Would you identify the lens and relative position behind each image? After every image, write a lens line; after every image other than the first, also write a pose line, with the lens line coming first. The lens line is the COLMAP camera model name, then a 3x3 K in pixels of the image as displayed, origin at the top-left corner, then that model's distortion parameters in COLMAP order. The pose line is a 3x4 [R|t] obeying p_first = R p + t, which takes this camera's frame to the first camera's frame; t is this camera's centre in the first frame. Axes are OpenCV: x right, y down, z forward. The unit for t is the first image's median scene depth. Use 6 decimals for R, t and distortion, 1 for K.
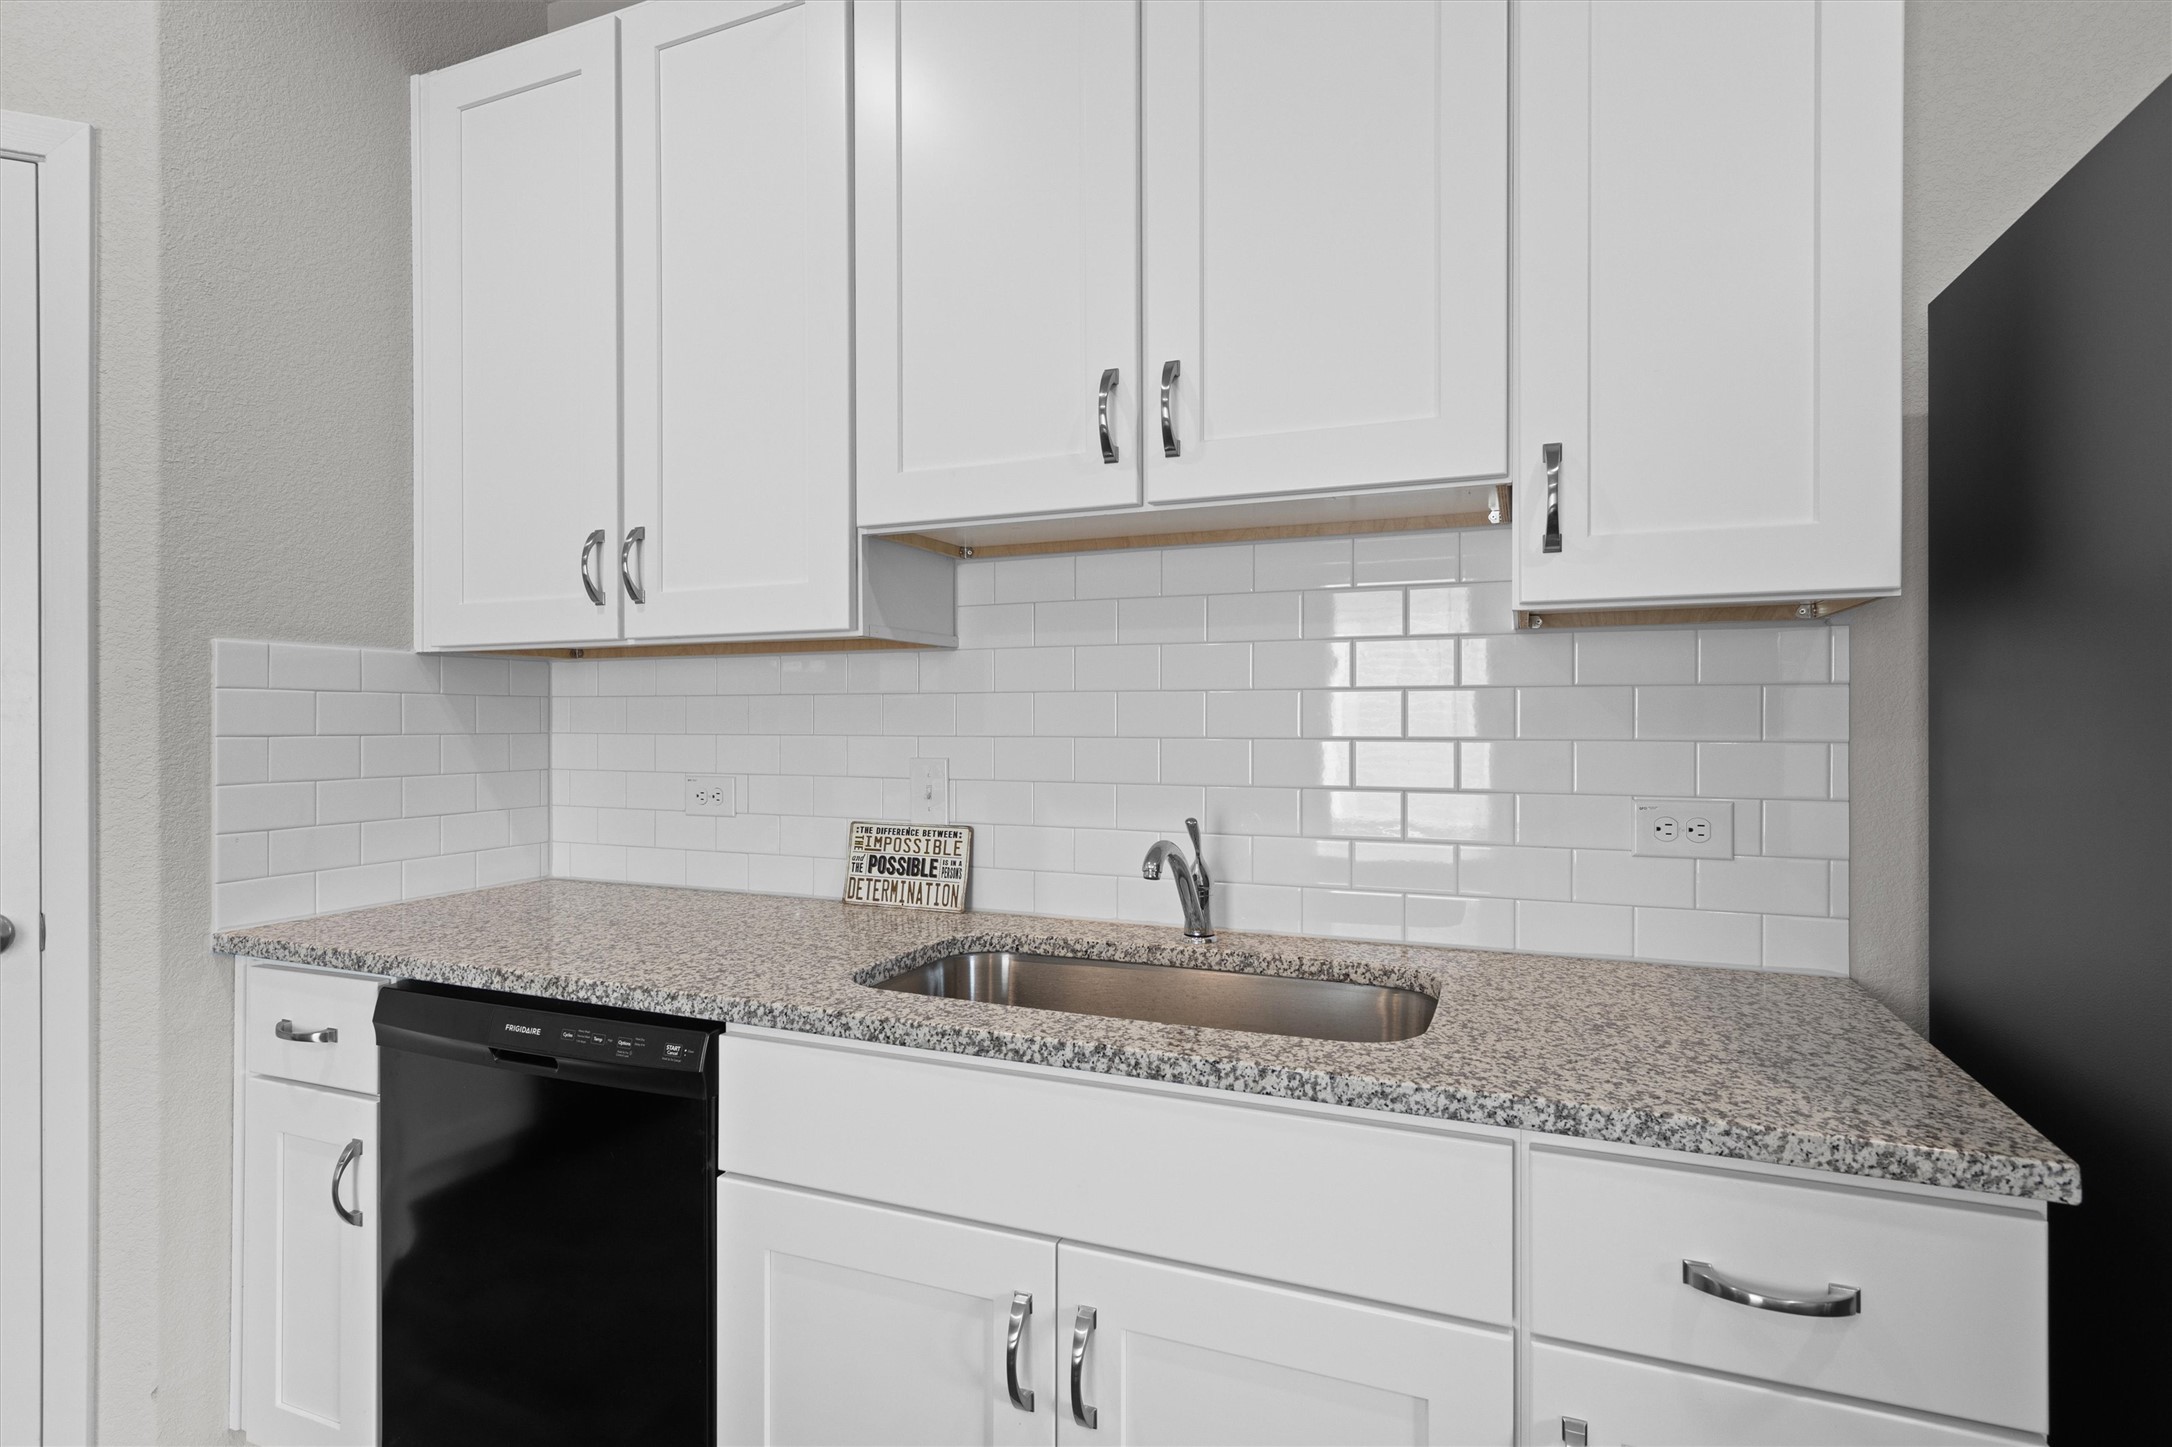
lens RADIAL K [[1030.3, 0, 1079.6], [0, 1030.3, 715.9], [0, 0, 1]] dist [-0.003409, 0.001505]
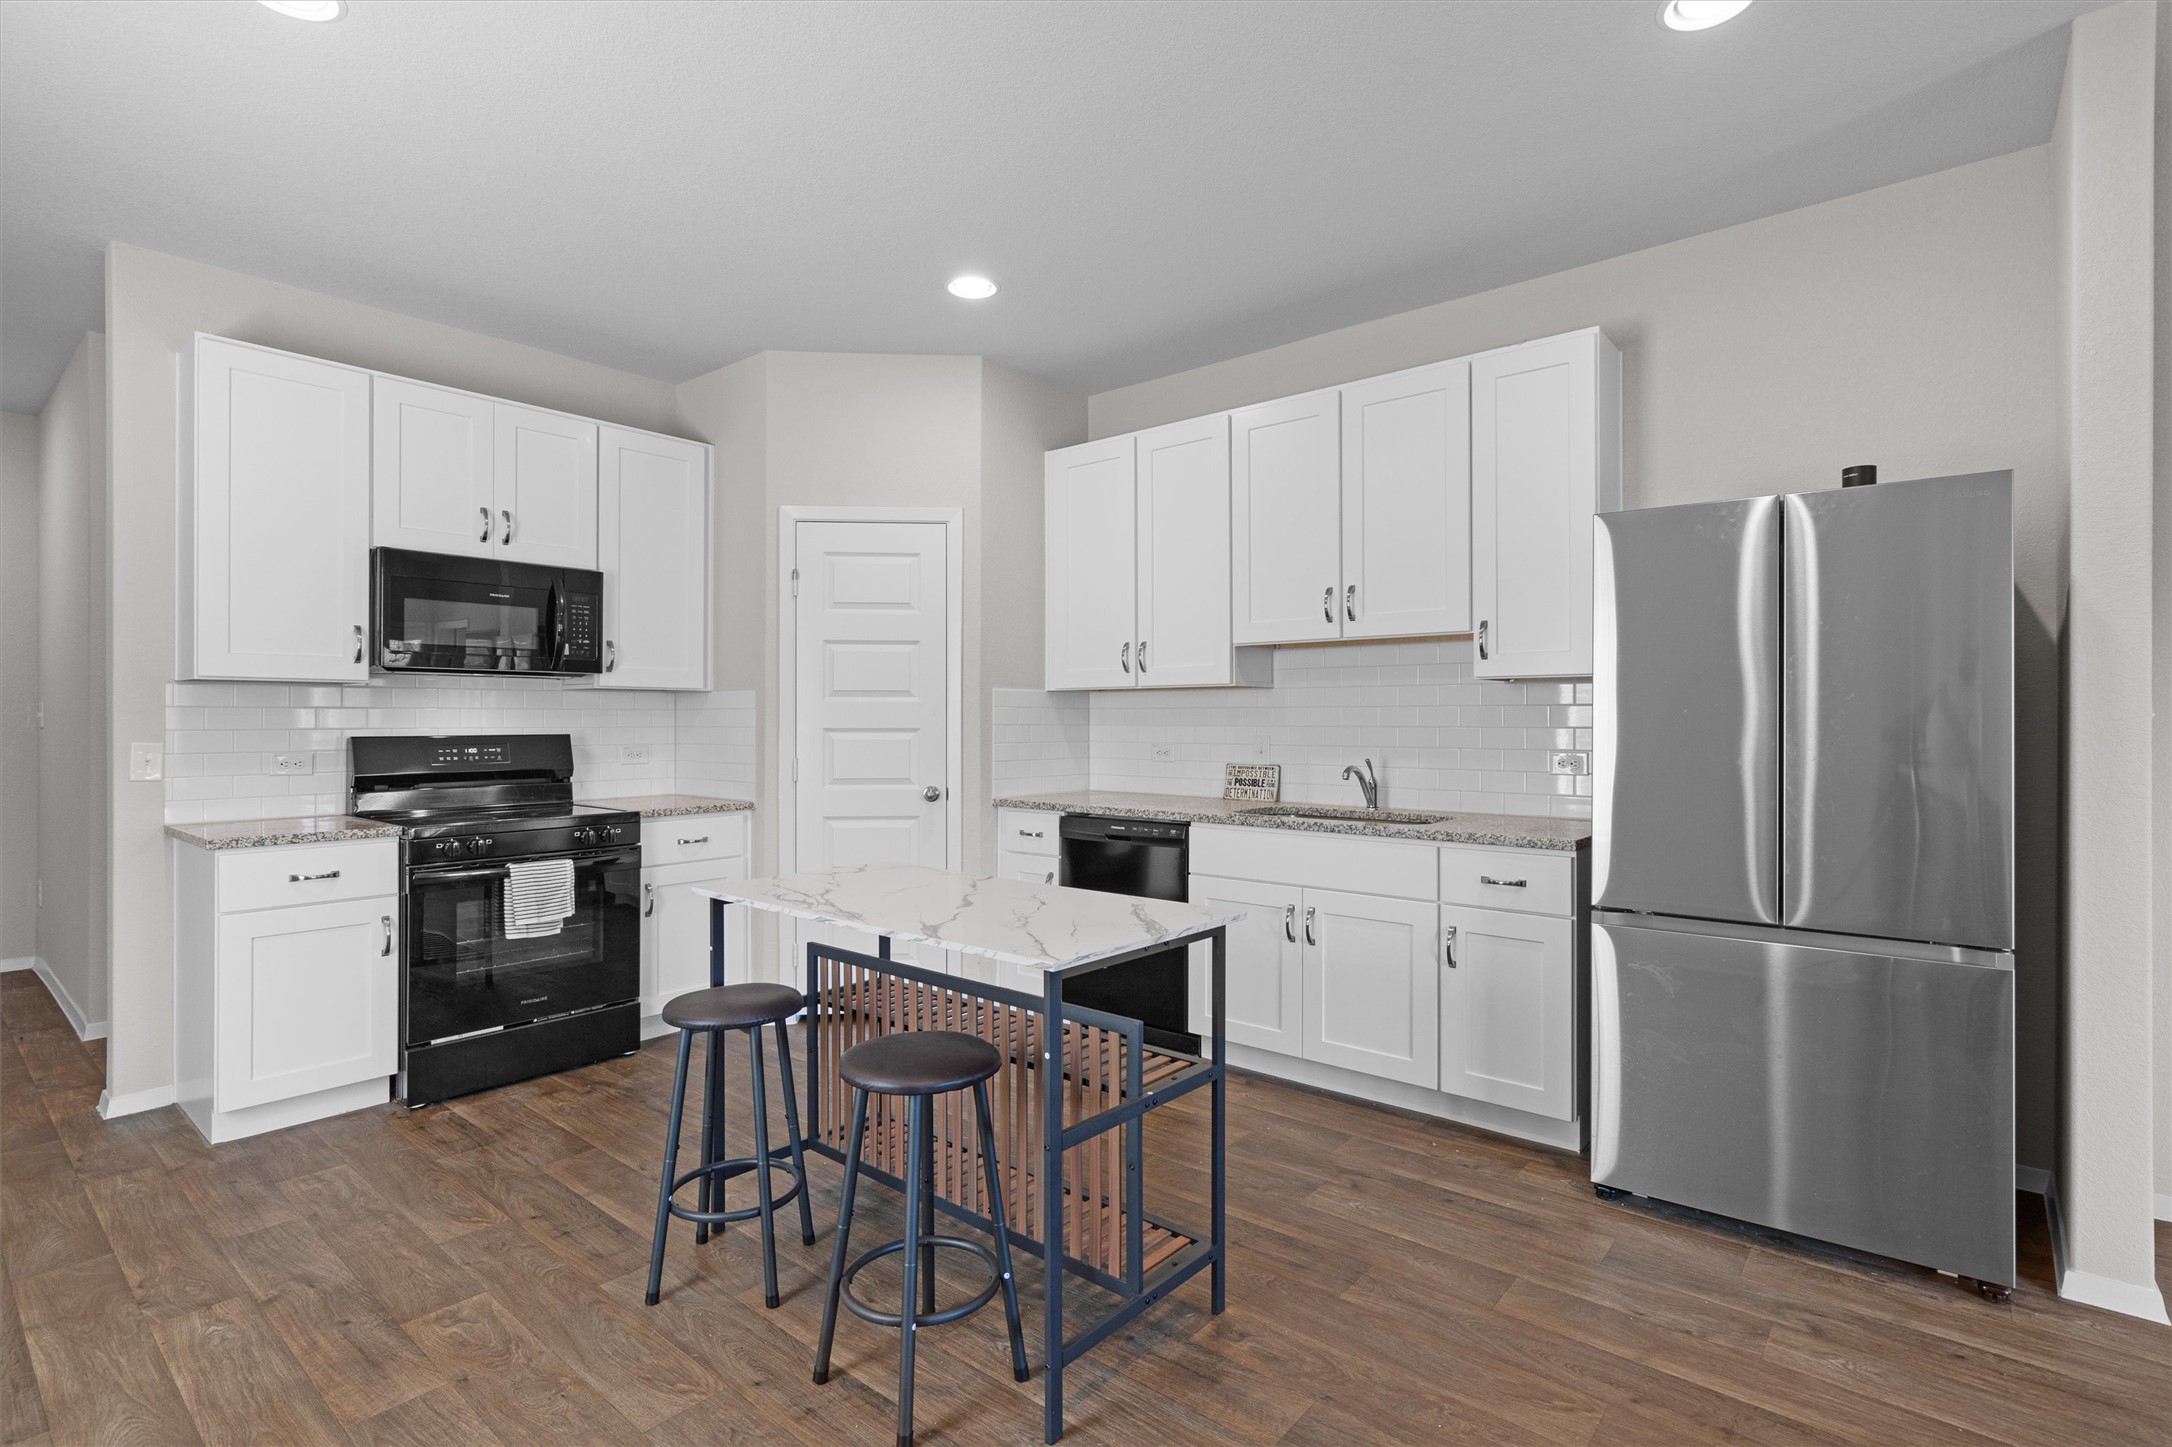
lens RADIAL K [[1030.3, 0, 1077.6], [0, 1030.3, 716.3], [0, 0, 1]] dist [-0.003409, 0.001505]
pose [[0.948725, -0.000728, -0.316101, 0.220881], [0.000748, 1.000000, -0.000059, -0.002998], [0.316101, -0.000180, 0.948726, -1.507274]]
